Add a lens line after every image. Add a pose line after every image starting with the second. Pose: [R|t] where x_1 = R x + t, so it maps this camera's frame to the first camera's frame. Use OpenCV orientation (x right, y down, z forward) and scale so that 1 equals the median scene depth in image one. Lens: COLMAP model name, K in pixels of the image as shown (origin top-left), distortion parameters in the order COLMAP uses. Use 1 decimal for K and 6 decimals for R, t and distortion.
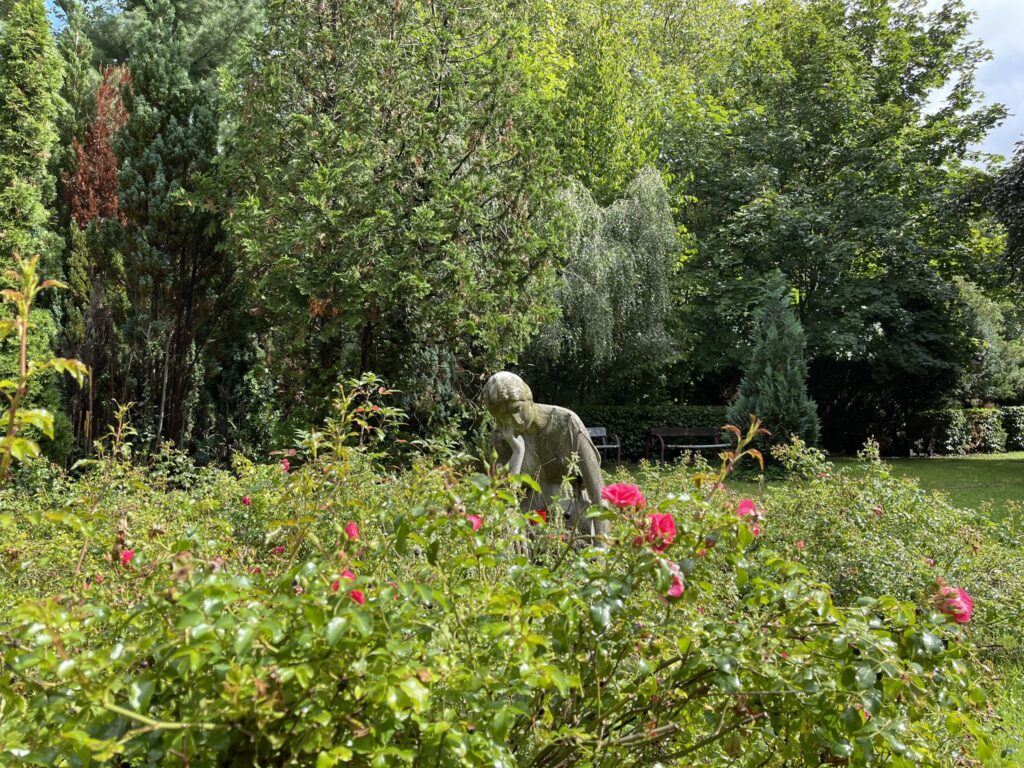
lens RADIAL K [[756.3, 0, 512.0], [0, 756.3, 384.0], [0, 0, 1]] dist [0.027469, -0.065665]
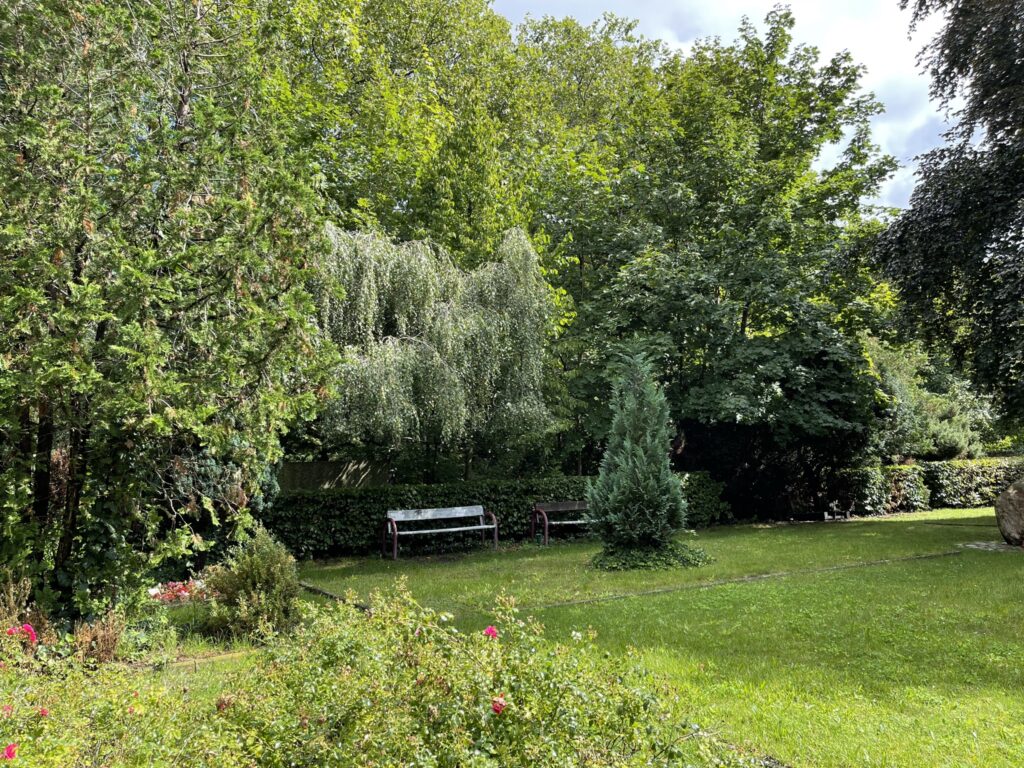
lens RADIAL K [[759.1, 0, 512.0], [0, 759.1, 384.0], [0, 0, 1]] dist [0.004174, 0.000473]
pose [[0.998588, -0.027186, 0.045634, 0.101314], [0.030597, 0.996653, -0.075811, -0.015902], [-0.043420, 0.077100, 0.996077, 0.055347]]
